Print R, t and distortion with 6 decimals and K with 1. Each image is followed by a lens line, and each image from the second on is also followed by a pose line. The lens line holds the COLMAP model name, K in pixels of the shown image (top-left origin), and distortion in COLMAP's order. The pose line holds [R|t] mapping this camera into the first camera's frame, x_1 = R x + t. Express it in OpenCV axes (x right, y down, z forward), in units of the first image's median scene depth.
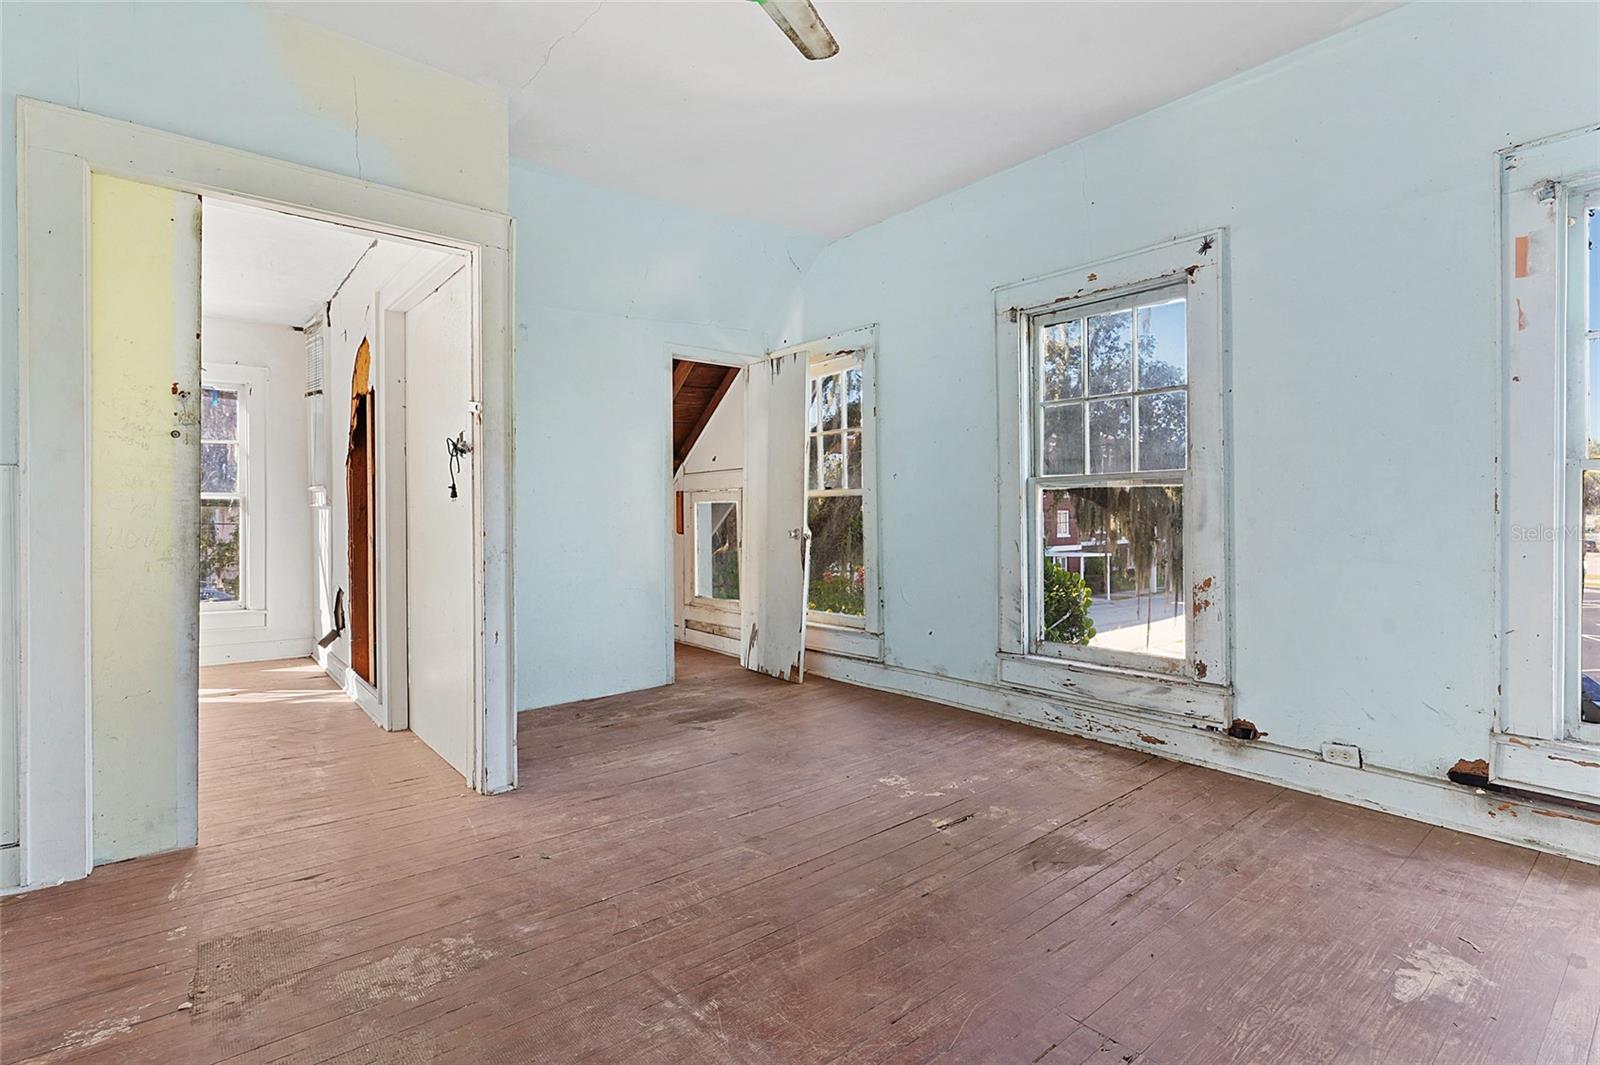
lens RADIAL K [[764.7, 0, 804.7], [0, 764.7, 520.8], [0, 0, 1]] dist [-0.006945, 0.003145]
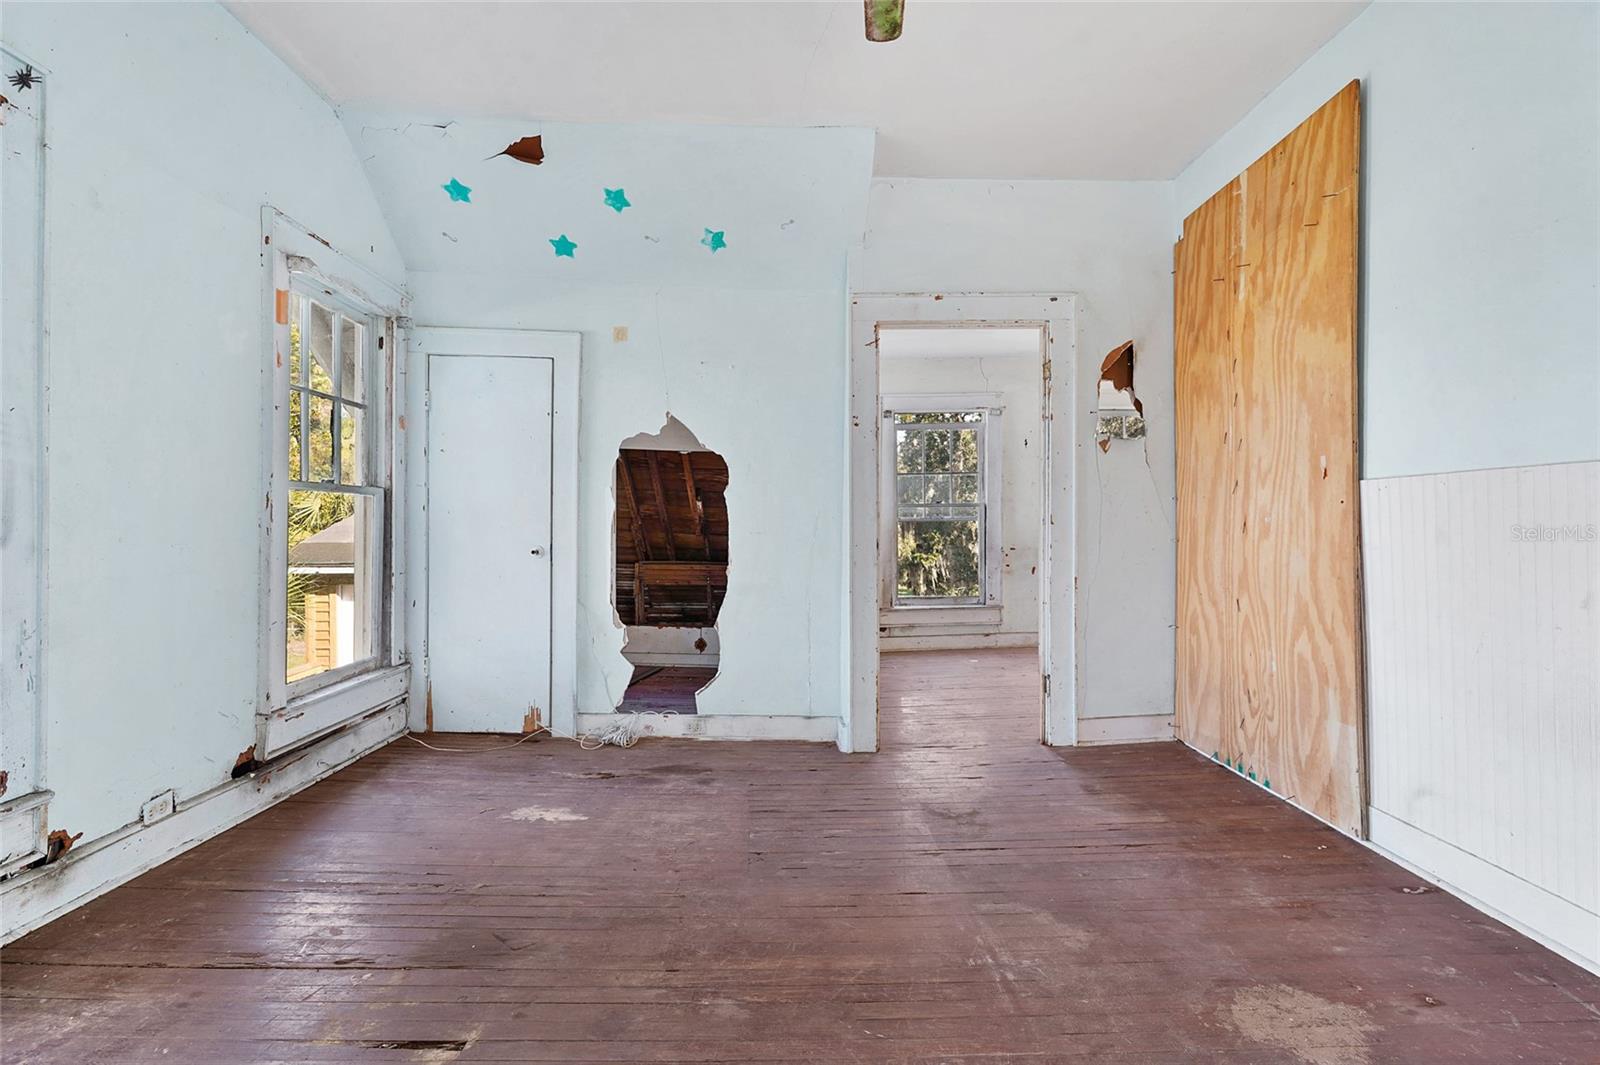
lens RADIAL K [[764.7, 0, 802.4], [0, 764.7, 528.9], [0, 0, 1]] dist [-0.006945, 0.003145]
pose [[-0.775392, -0.001300, 0.631478, -0.436579], [0.004474, 0.999961, 0.007552, -0.004589], [-0.631464, 0.008681, -0.775357, 1.396882]]
